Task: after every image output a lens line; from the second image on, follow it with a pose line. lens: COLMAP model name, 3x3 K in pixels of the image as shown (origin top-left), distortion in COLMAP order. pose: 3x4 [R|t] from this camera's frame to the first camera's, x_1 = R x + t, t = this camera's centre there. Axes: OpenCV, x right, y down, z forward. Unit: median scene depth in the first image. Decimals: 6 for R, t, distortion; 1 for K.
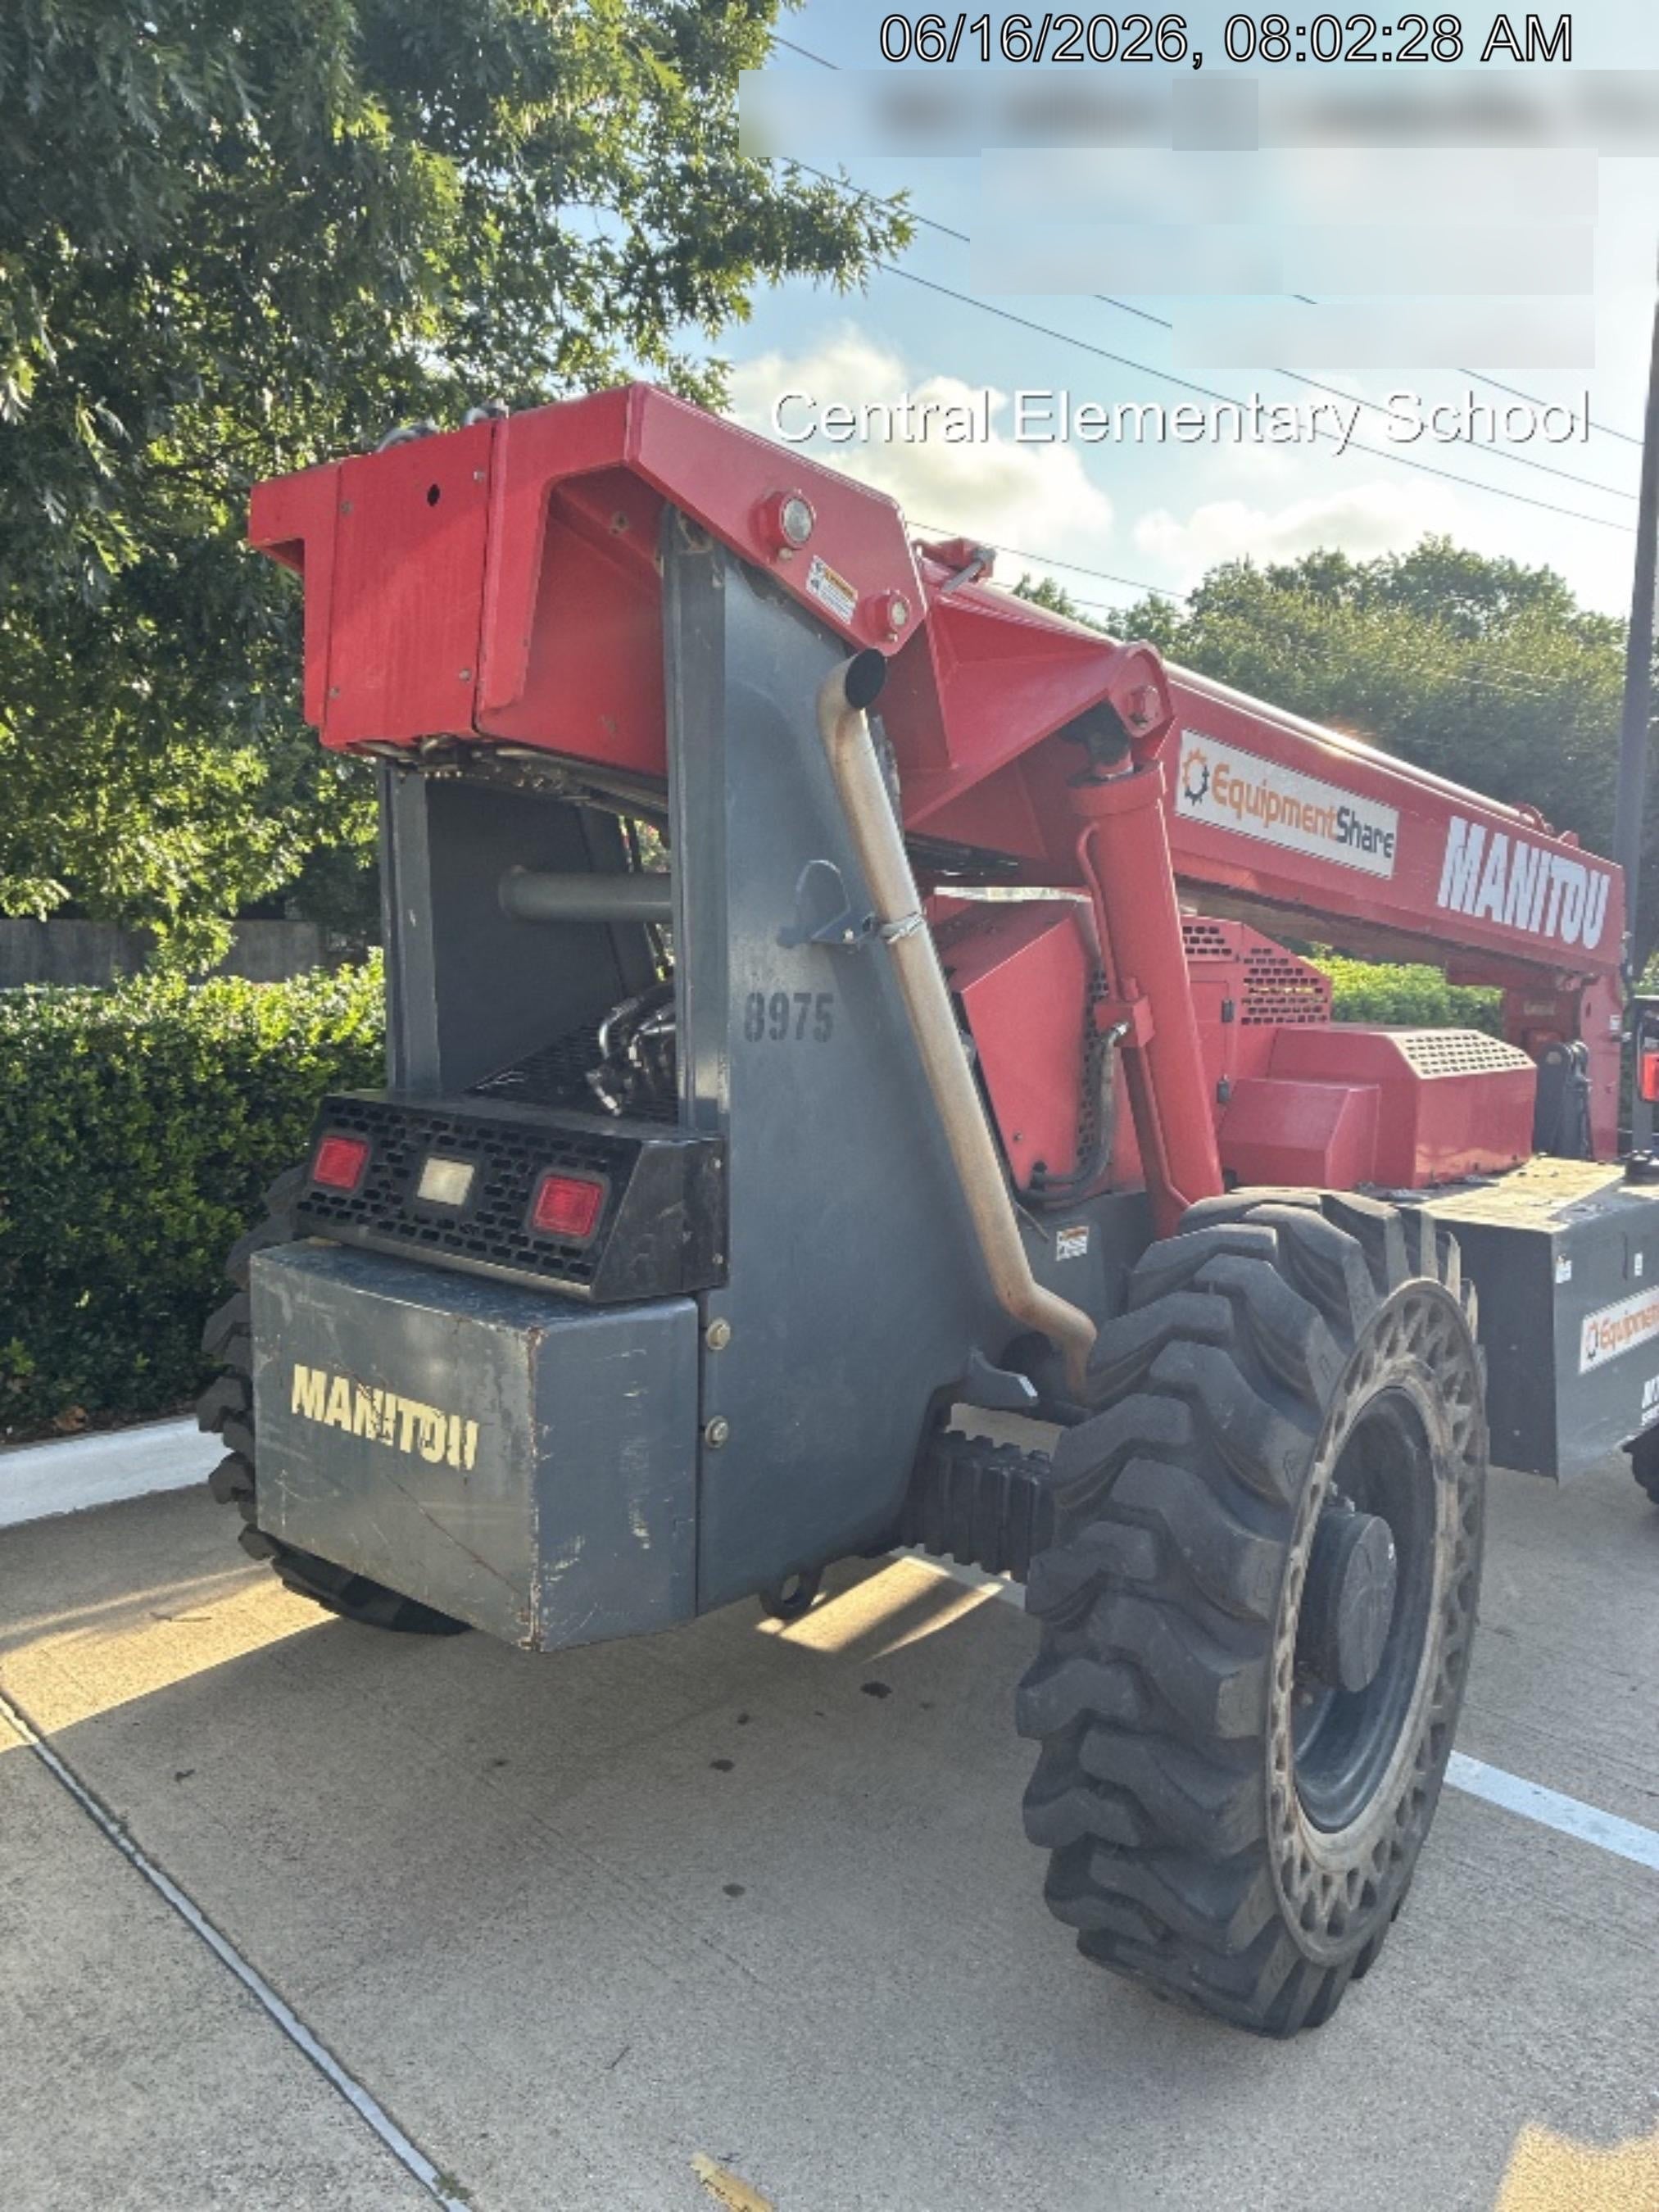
lens RADIAL K [[1716.6, 0, 891.9], [0, 1716.6, 1057.3], [0, 0, 1]] dist [-0.005305, -0.001998]
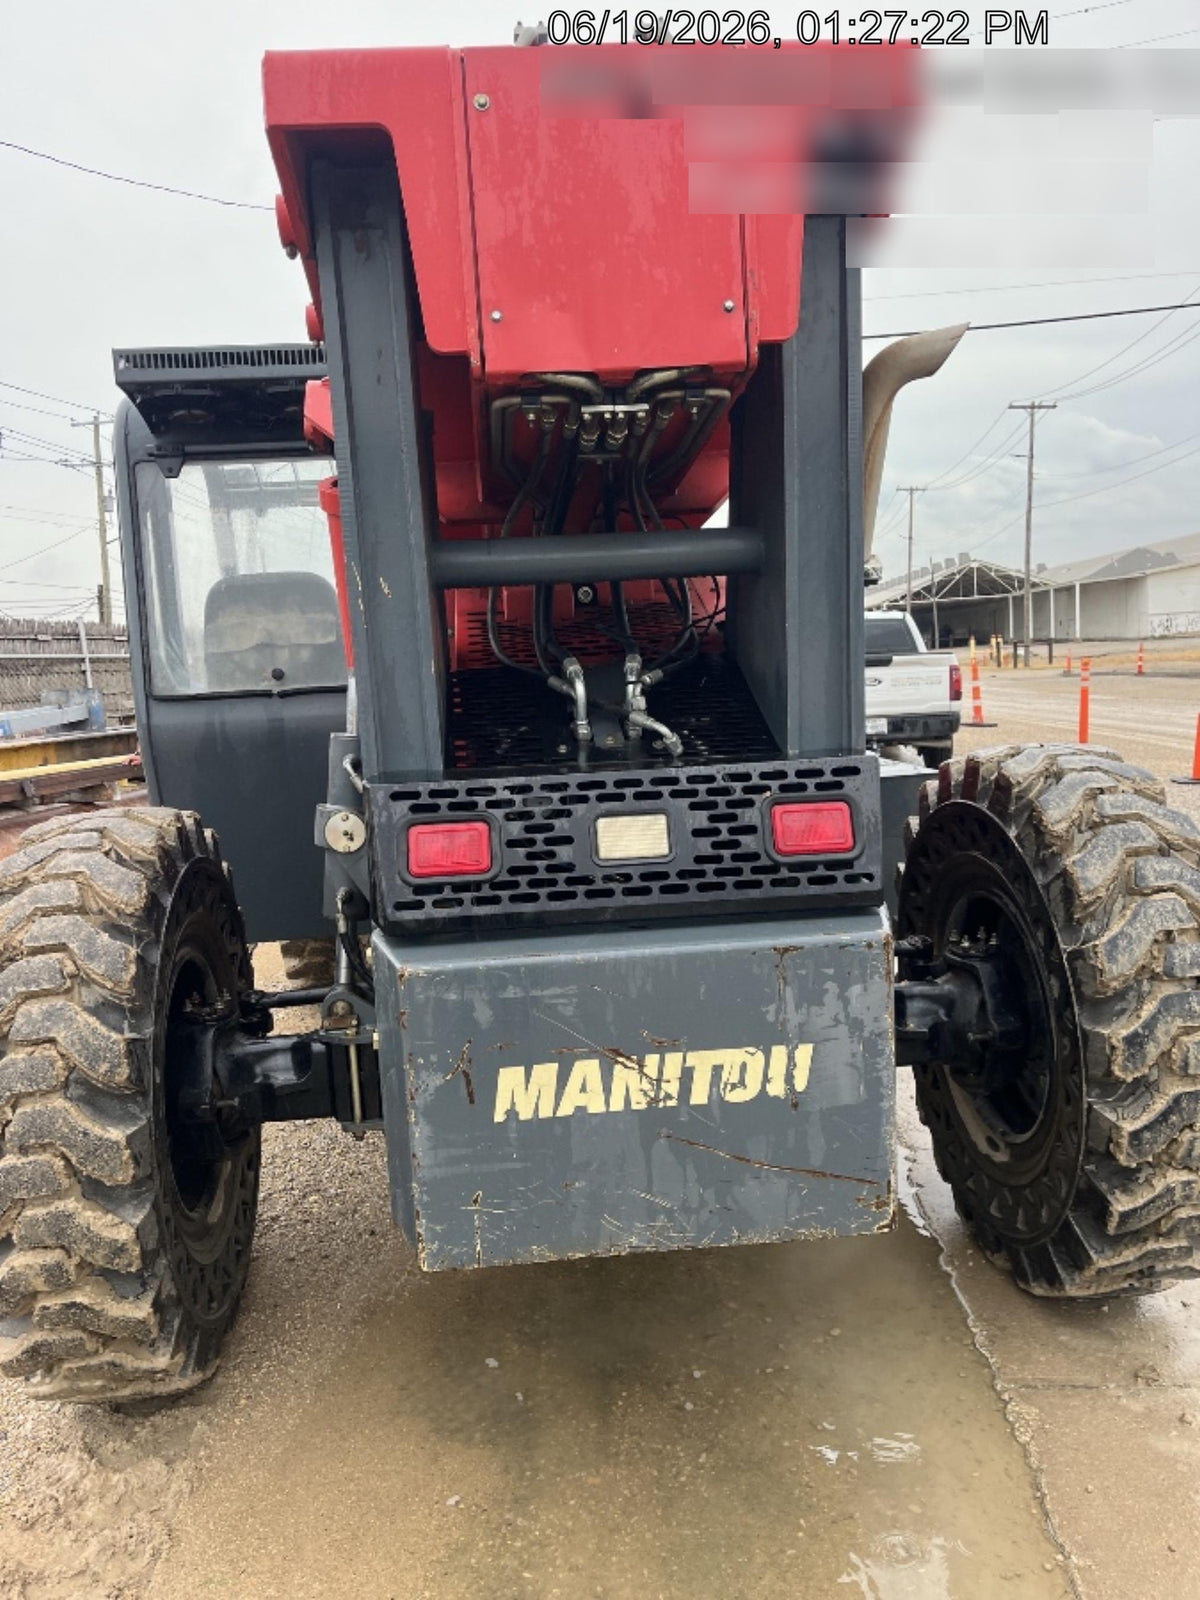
lens RADIAL K [[1204.1, 0, 600.0], [0, 1204.1, 800.0], [0, 0, 1]] dist [0.031228, -0.000134]
pose [[0.721441, -0.149511, 0.676143, -0.729998], [0.124493, 0.988508, 0.085749, -0.010330], [-0.681194, 0.022312, 0.731763, 0.497733]]
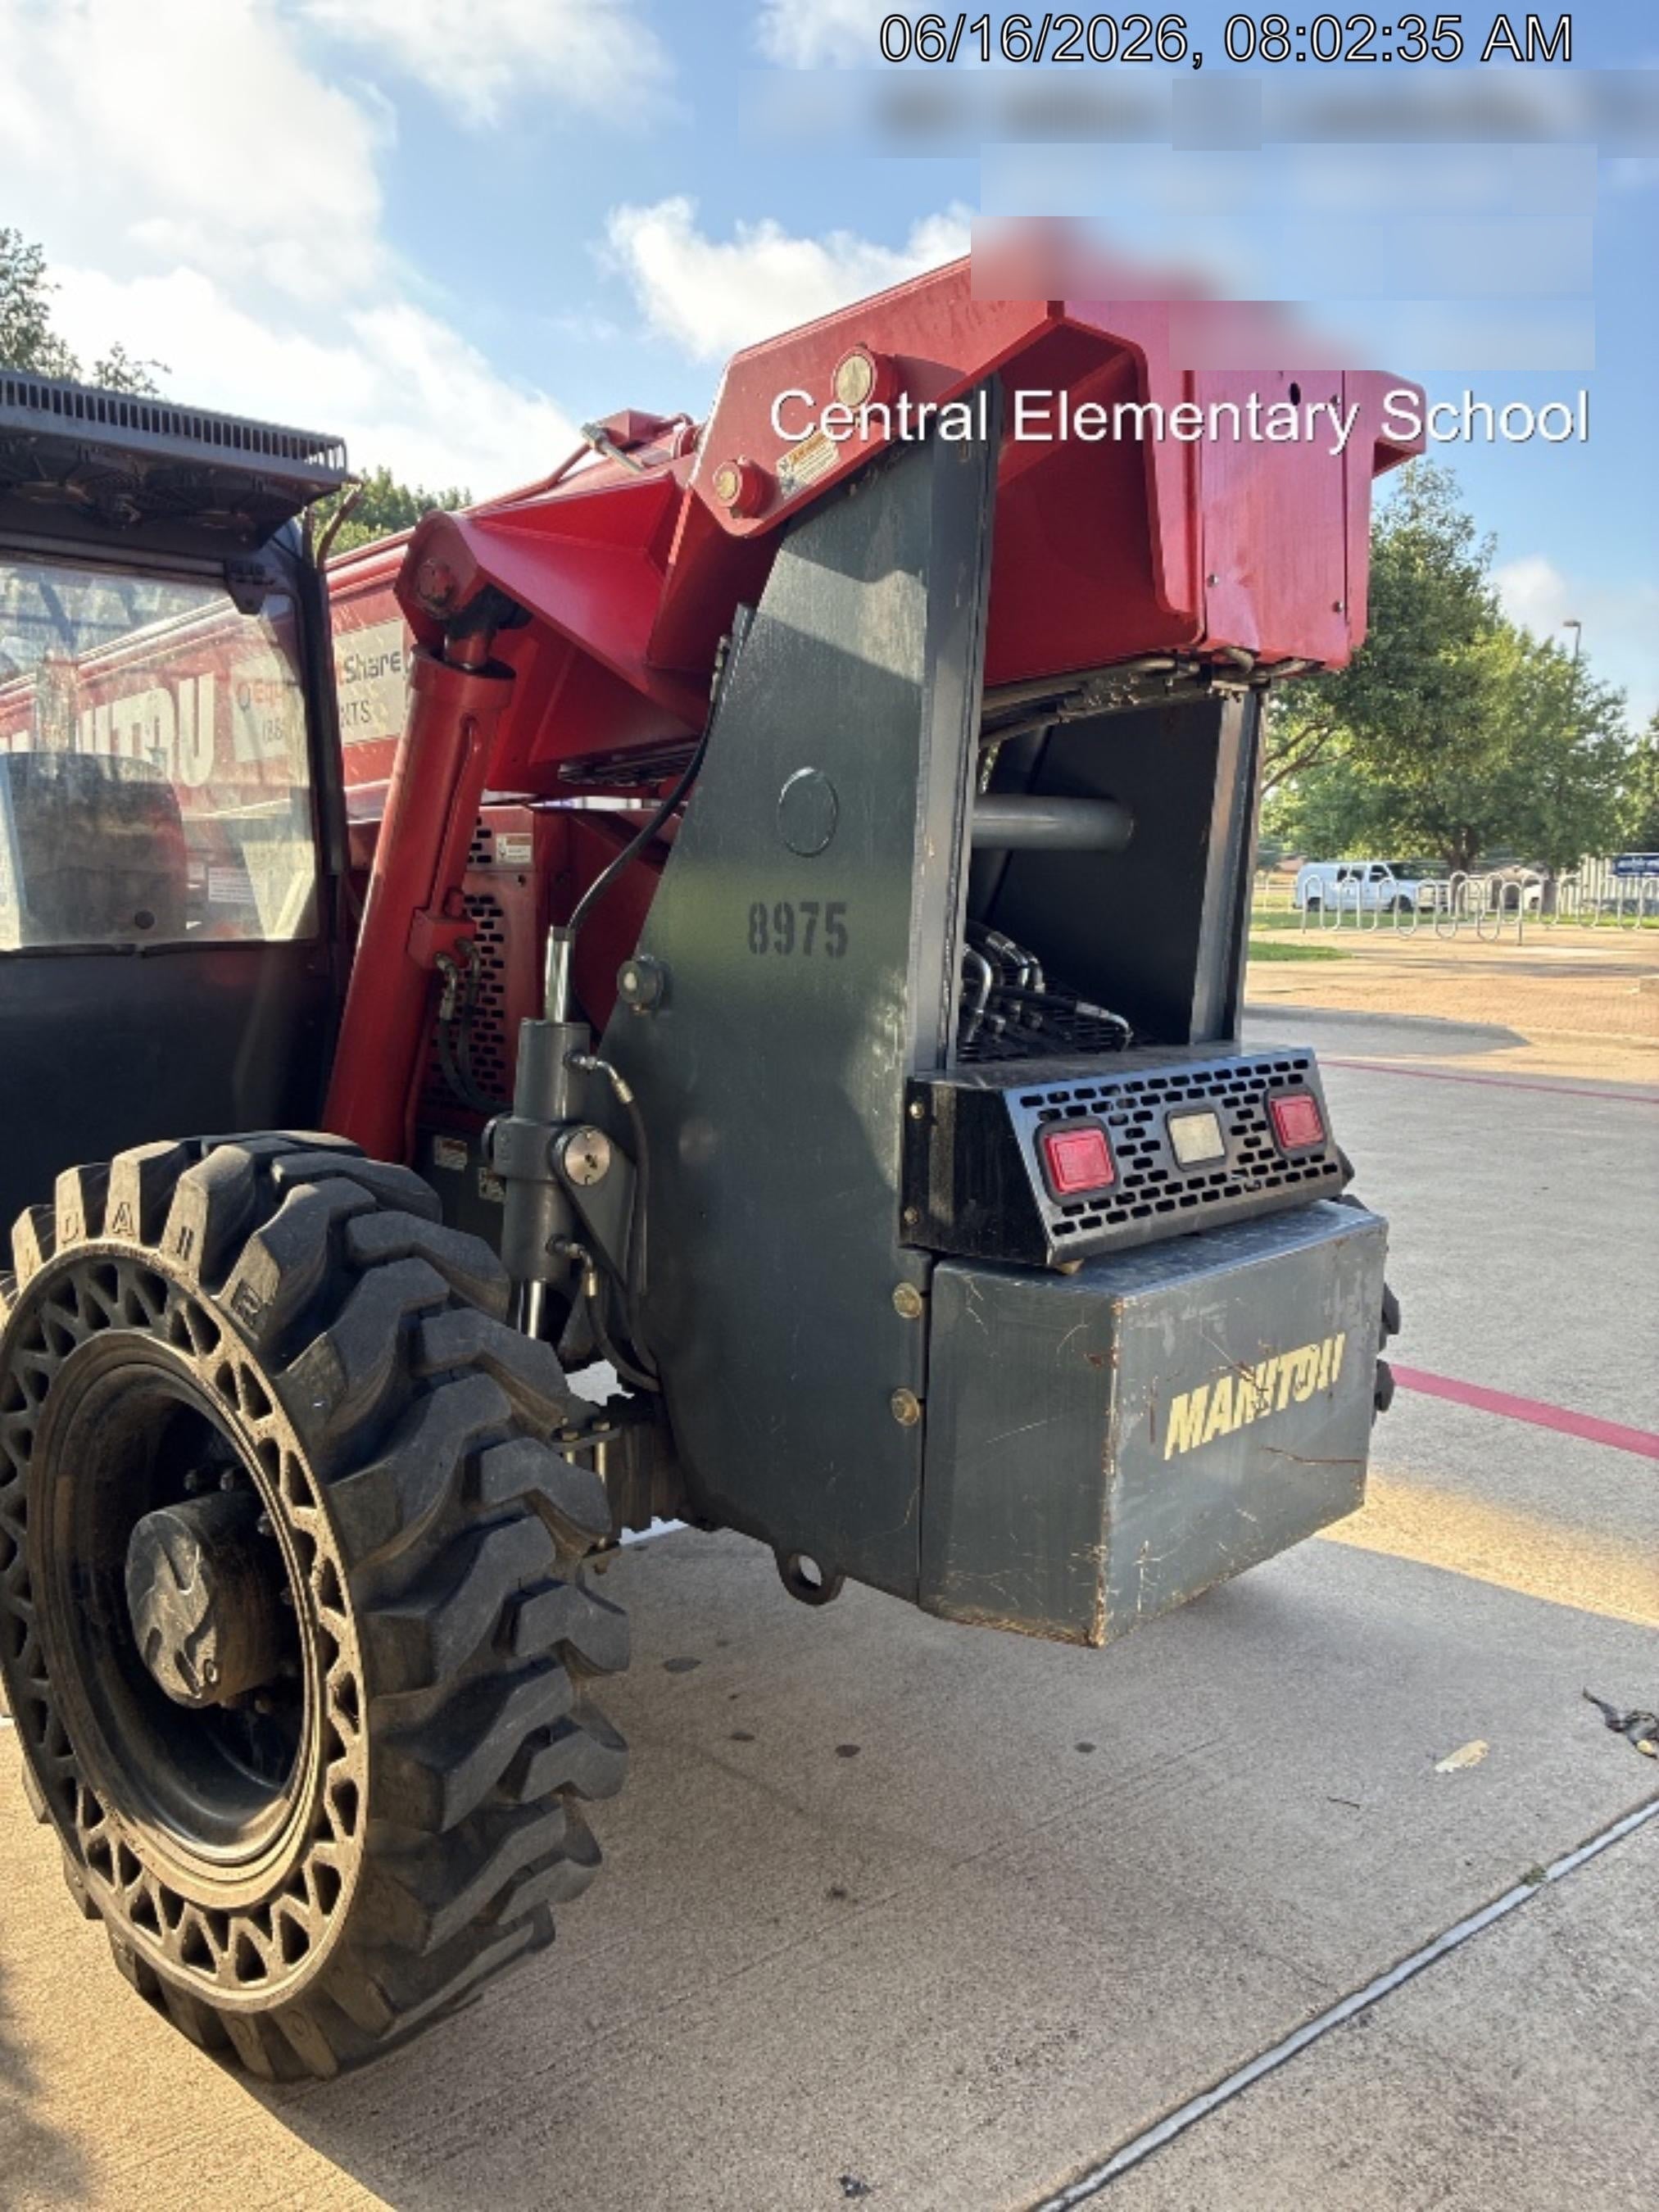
lens RADIAL K [[1680.9, 0, 829.5], [0, 1680.9, 1106.0], [0, 0, 1]] dist [0.018896, -0.001052]
pose [[0.099482, -0.165509, 0.981178, -1.145734], [0.065407, 0.985024, 0.159527, -0.099835], [-0.992887, 0.048306, 0.108818, 1.081916]]
